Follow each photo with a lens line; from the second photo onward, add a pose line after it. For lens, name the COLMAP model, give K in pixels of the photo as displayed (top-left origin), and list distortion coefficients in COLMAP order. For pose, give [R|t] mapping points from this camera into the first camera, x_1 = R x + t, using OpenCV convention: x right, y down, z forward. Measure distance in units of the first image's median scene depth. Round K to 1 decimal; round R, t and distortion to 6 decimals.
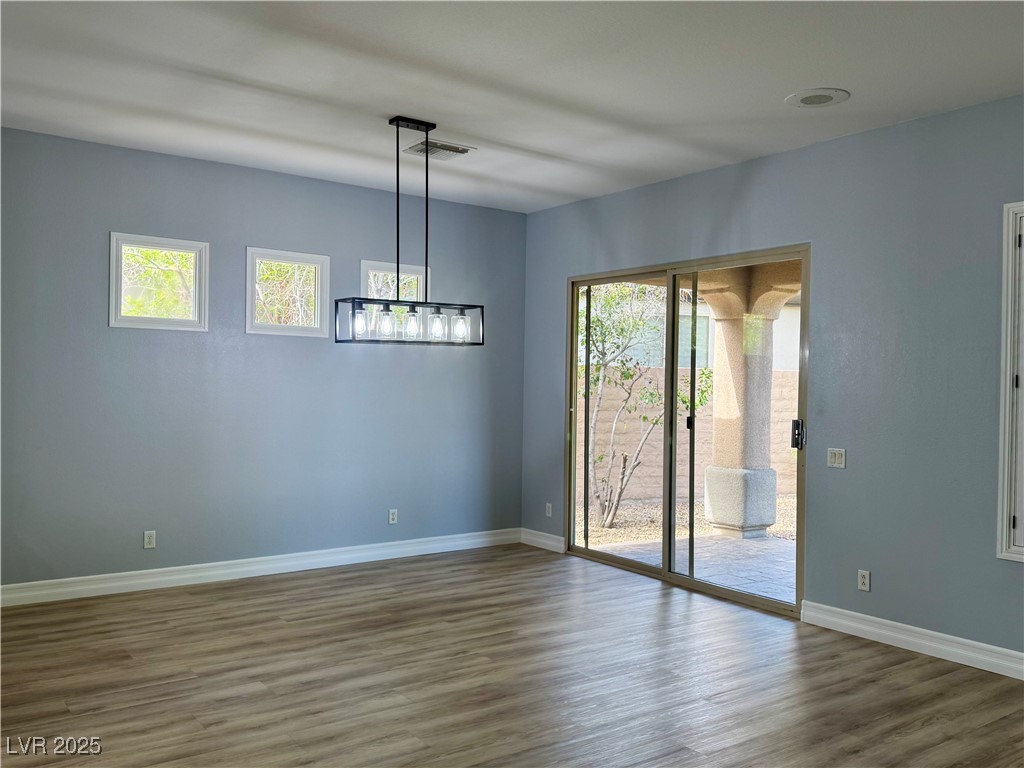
lens RADIAL K [[864.2, 0, 512.0], [0, 864.2, 384.0], [0, 0, 1]] dist [0.194702, -0.388568]
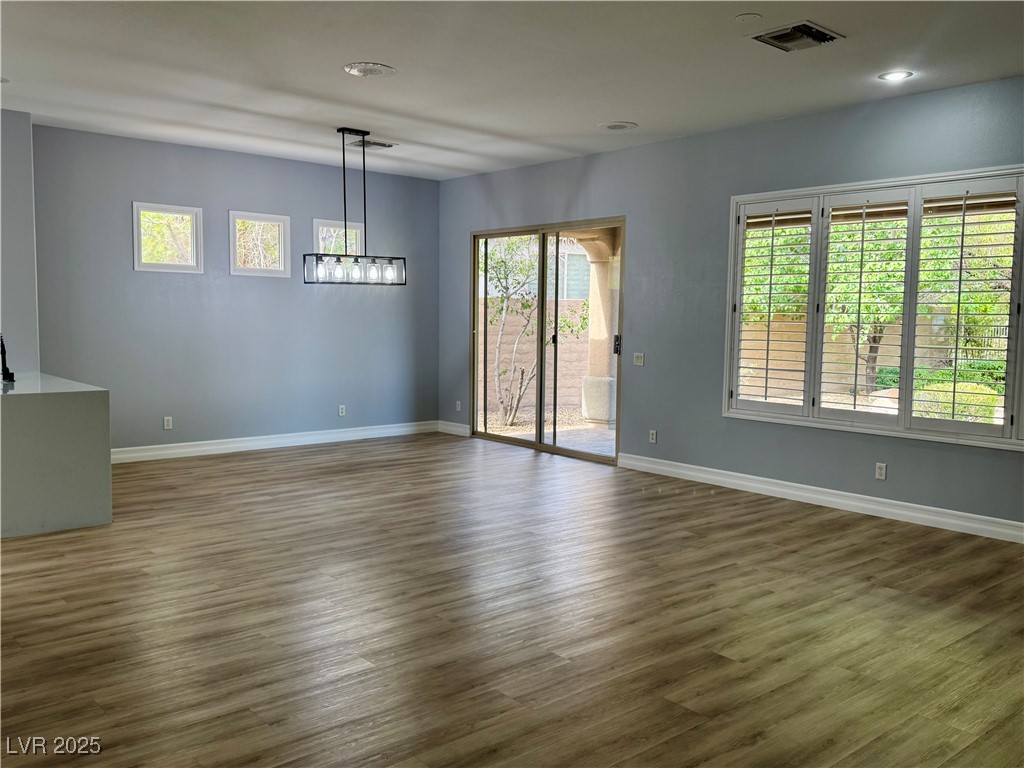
lens RADIAL K [[864.2, 0, 512.0], [0, 864.2, 384.0], [0, 0, 1]] dist [0.194702, -0.388568]
pose [[0.996925, -0.010515, 0.077650, 0.028903], [0.004316, 0.996820, 0.079574, 0.005413], [-0.078240, -0.078994, 0.993800, -0.465840]]
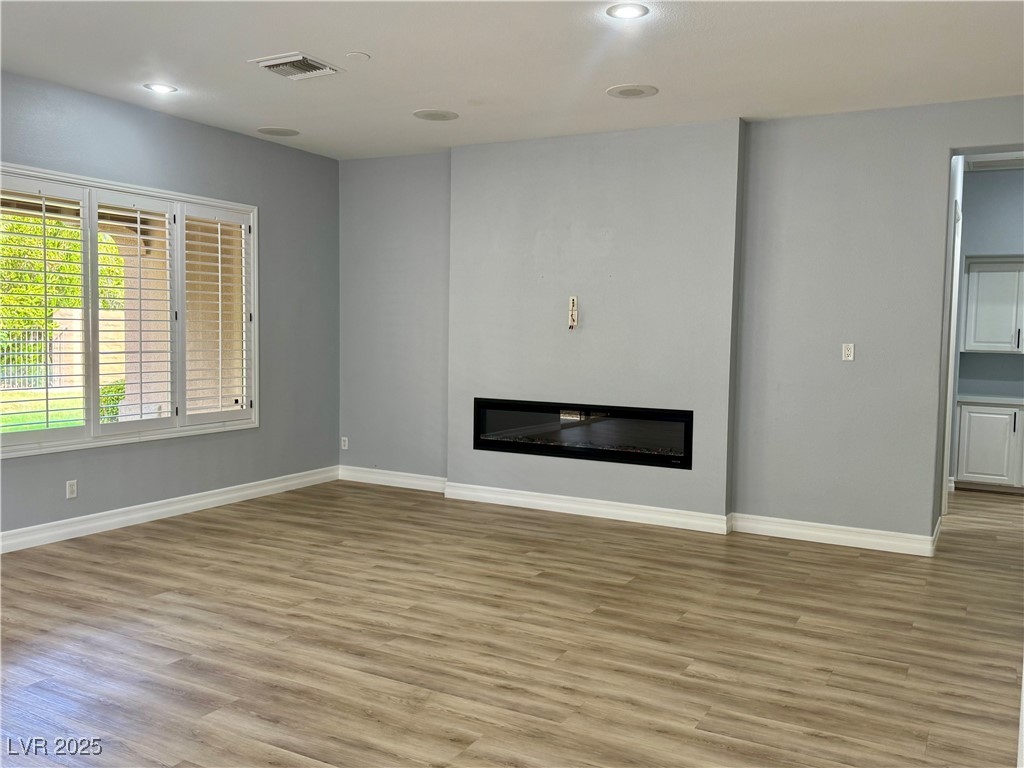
lens RADIAL K [[864.2, 0, 512.0], [0, 864.2, 384.0], [0, 0, 1]] dist [0.194702, -0.388568]
pose [[-0.425436, -0.083090, 0.901166, -0.575791], [-0.024890, 0.996474, 0.080127, -0.012652], [-0.904646, 0.011658, -0.426004, 0.592139]]
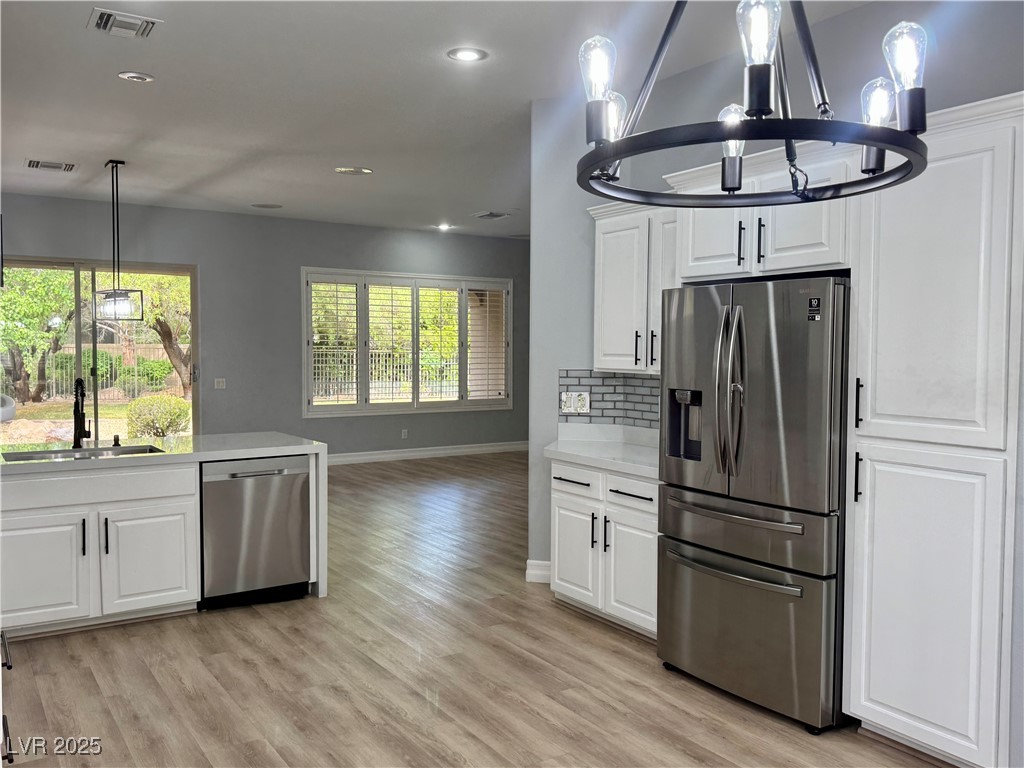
lens RADIAL K [[864.2, 0, 512.0], [0, 864.2, 384.0], [0, 0, 1]] dist [0.194702, -0.388568]
pose [[0.050901, -0.059722, 0.996916, -1.397884], [-0.000645, 0.998208, 0.059832, -0.026962], [-0.998703, -0.003689, 0.050772, 0.268110]]
